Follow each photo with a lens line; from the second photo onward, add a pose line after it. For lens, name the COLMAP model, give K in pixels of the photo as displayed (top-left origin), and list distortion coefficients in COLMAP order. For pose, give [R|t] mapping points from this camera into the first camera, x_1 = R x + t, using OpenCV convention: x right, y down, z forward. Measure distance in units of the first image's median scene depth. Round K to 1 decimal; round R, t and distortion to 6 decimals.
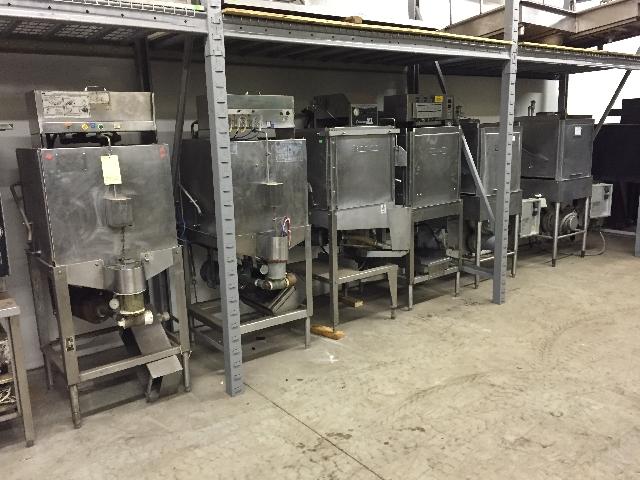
lens RADIAL K [[556.8, 0, 320.0], [0, 556.8, 240.0], [0, 0, 1]] dist [0.108482, -0.156583]
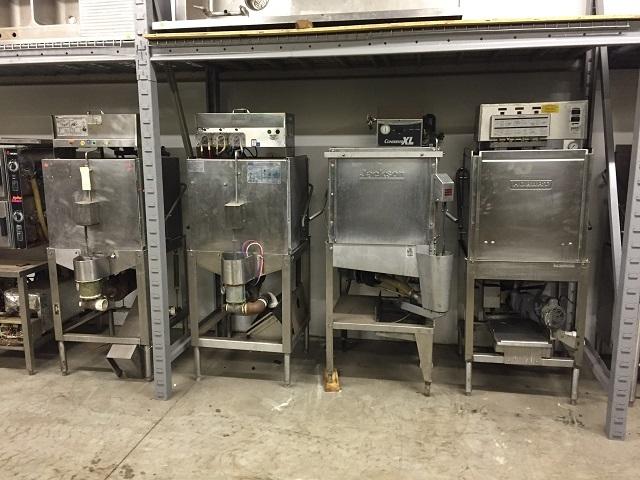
lens RADIAL K [[556.8, 0, 320.0], [0, 556.8, 240.0], [0, 0, 1]] dist [0.108482, -0.156583]
pose [[0.663666, 0.157054, -0.731356, 0.700607], [-0.157687, 0.985114, 0.068454, -0.124277], [0.731220, 0.069895, 0.678551, 0.435042]]
